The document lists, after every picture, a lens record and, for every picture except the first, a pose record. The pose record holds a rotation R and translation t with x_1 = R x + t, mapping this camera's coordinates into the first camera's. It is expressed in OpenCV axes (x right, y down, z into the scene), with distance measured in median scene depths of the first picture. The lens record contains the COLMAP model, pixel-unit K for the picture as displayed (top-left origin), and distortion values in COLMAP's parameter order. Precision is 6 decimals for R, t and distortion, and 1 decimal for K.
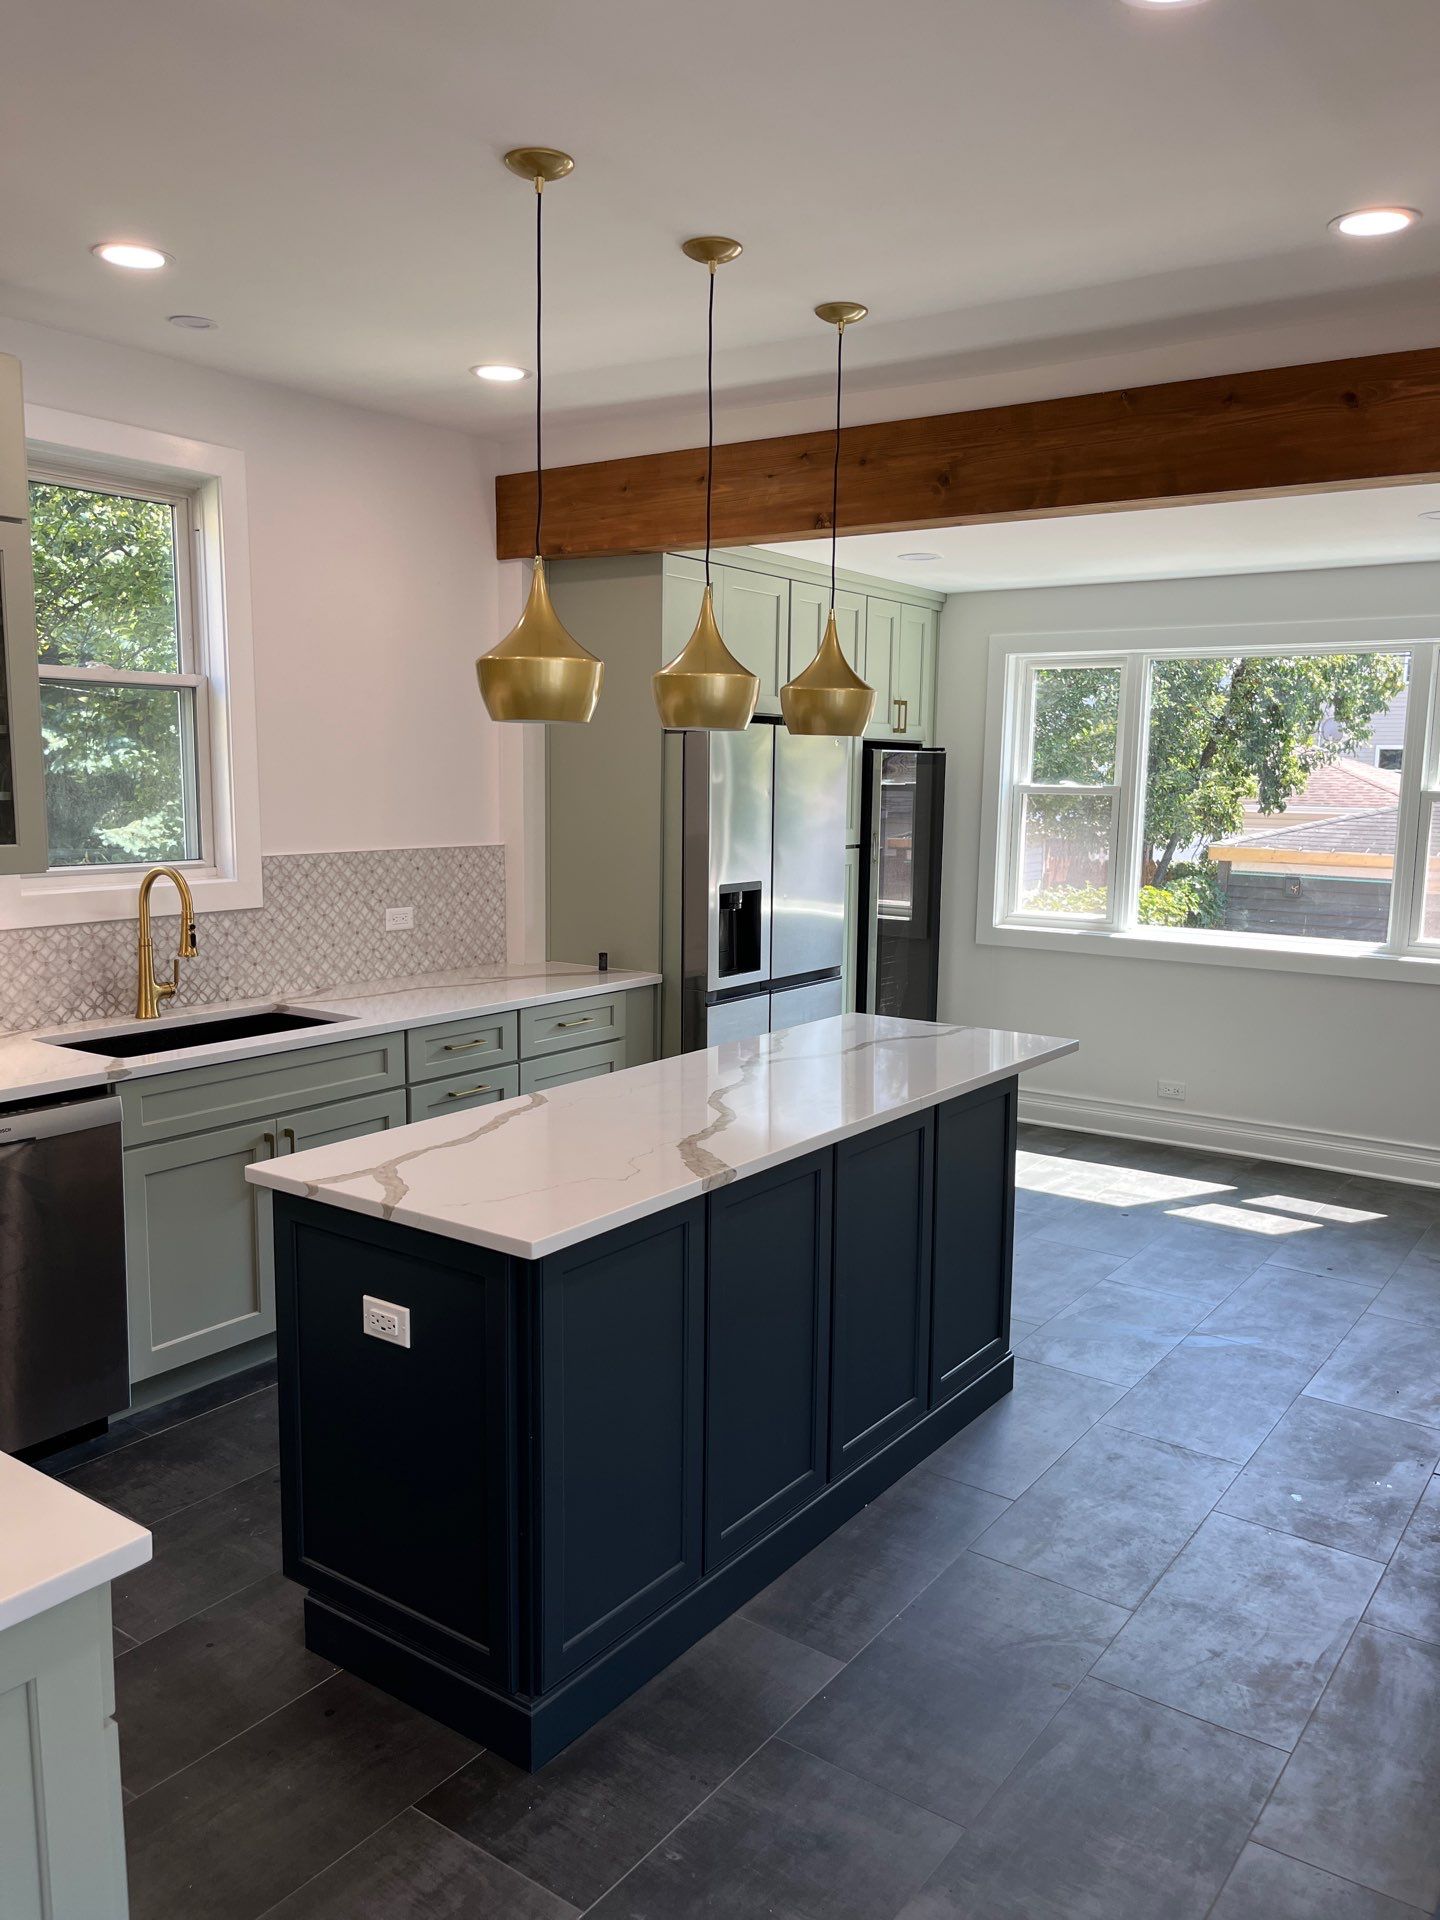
lens RADIAL K [[1451.9, 0, 709.9], [0, 1451.9, 966.0], [0, 0, 1]] dist [0.056394, -0.081257]
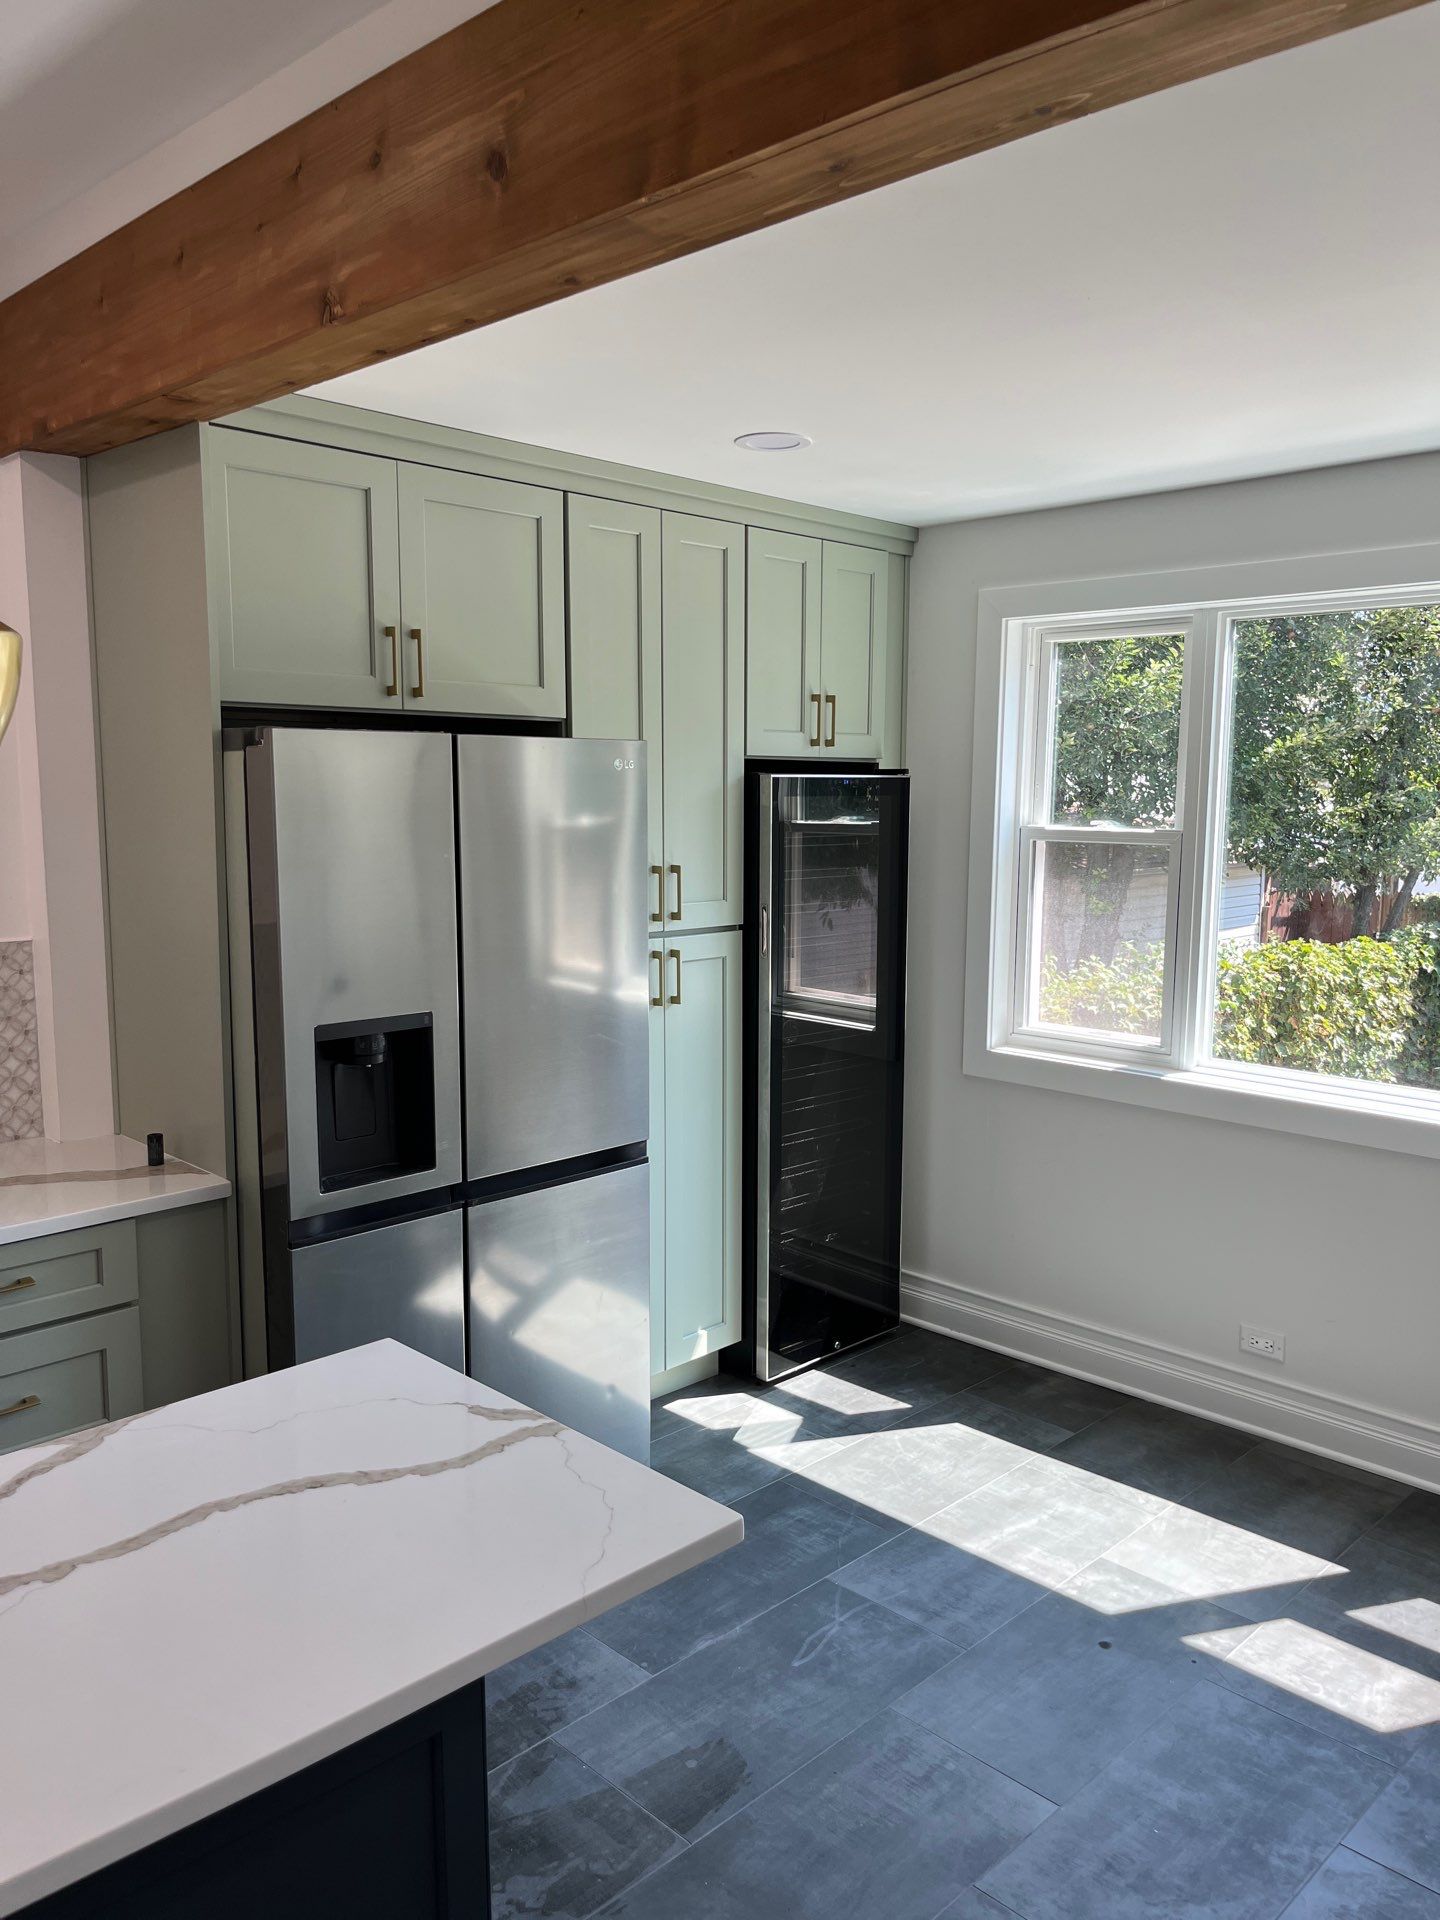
lens RADIAL K [[1451.9, 0, 722.3], [0, 1451.9, 970.1], [0, 0, 1]] dist [0.056394, -0.081257]
pose [[0.987094, 0.013426, -0.159575, 0.261099], [-0.014651, 0.999872, -0.006501, -0.080325], [0.159467, 0.008755, 0.987164, 0.510755]]
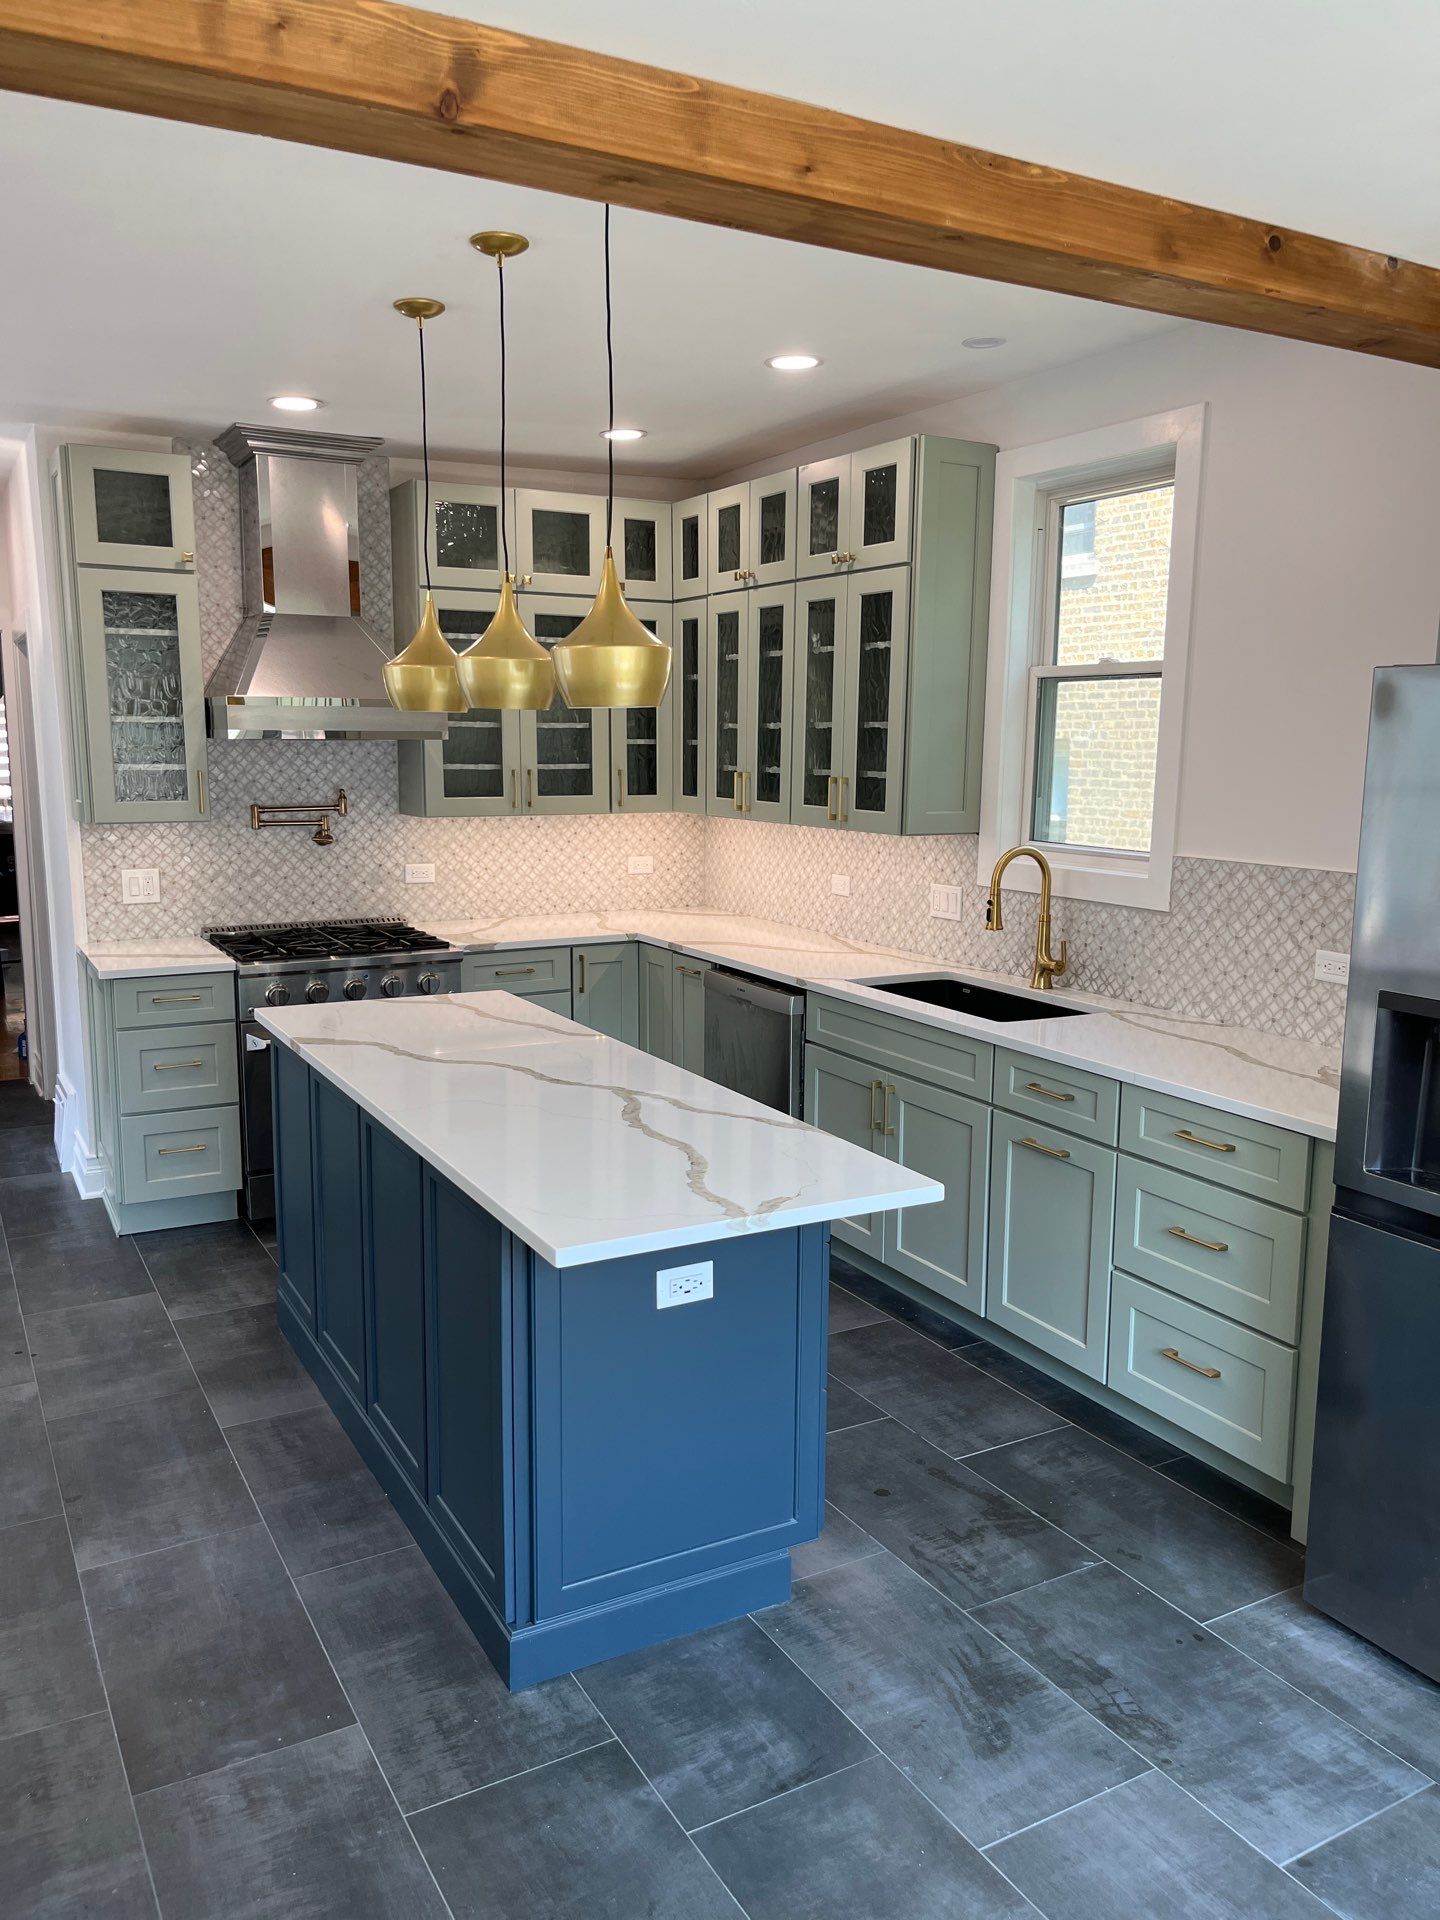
lens RADIAL K [[1451.9, 0, 724.3], [0, 1451.9, 968.3], [0, 0, 1]] dist [0.056394, -0.081257]
pose [[-0.418106, 0.127073, -0.899467, 0.593348], [-0.137958, 0.969800, 0.201137, -0.142287], [0.897862, 0.208185, -0.387948, 1.051665]]
